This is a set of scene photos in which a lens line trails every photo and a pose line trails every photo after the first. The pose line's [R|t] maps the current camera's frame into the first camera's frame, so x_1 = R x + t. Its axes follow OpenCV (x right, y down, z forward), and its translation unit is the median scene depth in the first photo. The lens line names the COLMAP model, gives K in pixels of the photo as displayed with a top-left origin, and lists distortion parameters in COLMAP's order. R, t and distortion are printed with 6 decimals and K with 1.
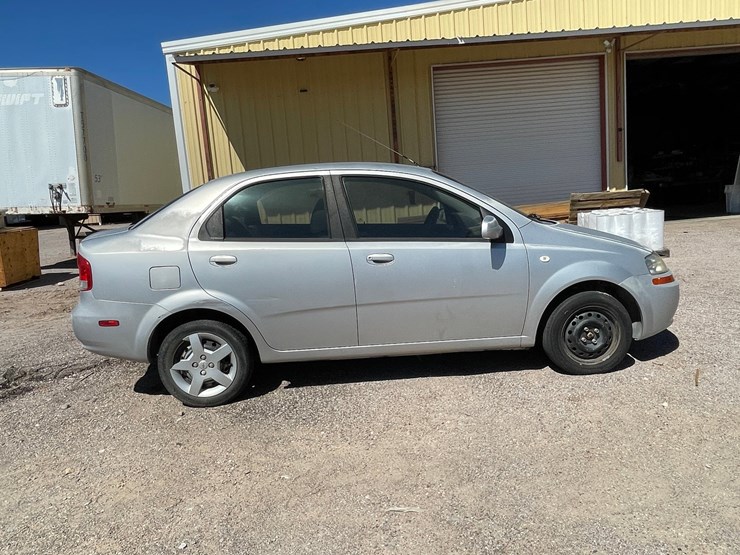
lens RADIAL K [[546.8, 0, 379.3], [0, 546.8, 272.6], [0, 0, 1]] dist [-0.000390, -0.005975]
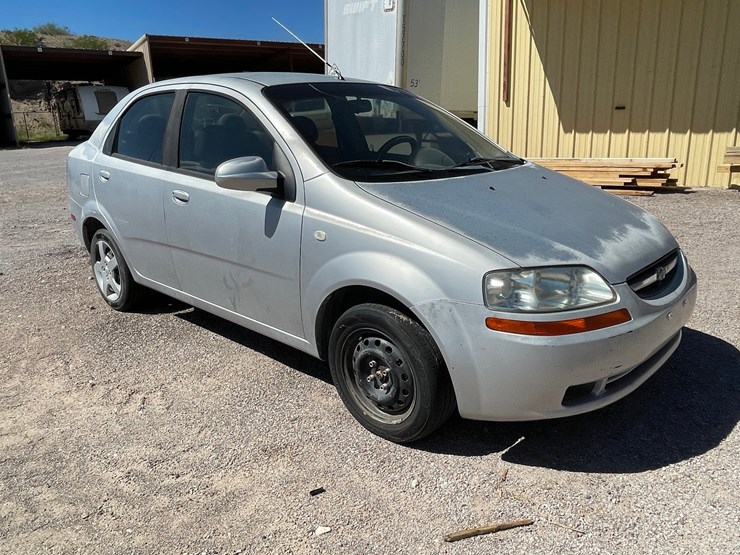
lens RADIAL K [[562.4, 0, 365.4], [0, 562.4, 276.8], [0, 0, 1]] dist [0.004239, -0.007472]
pose [[0.695651, 0.242960, -0.676047, 0.764619], [-0.128341, 0.967965, 0.215807, -0.121546], [0.706822, -0.063362, 0.704548, 0.558238]]
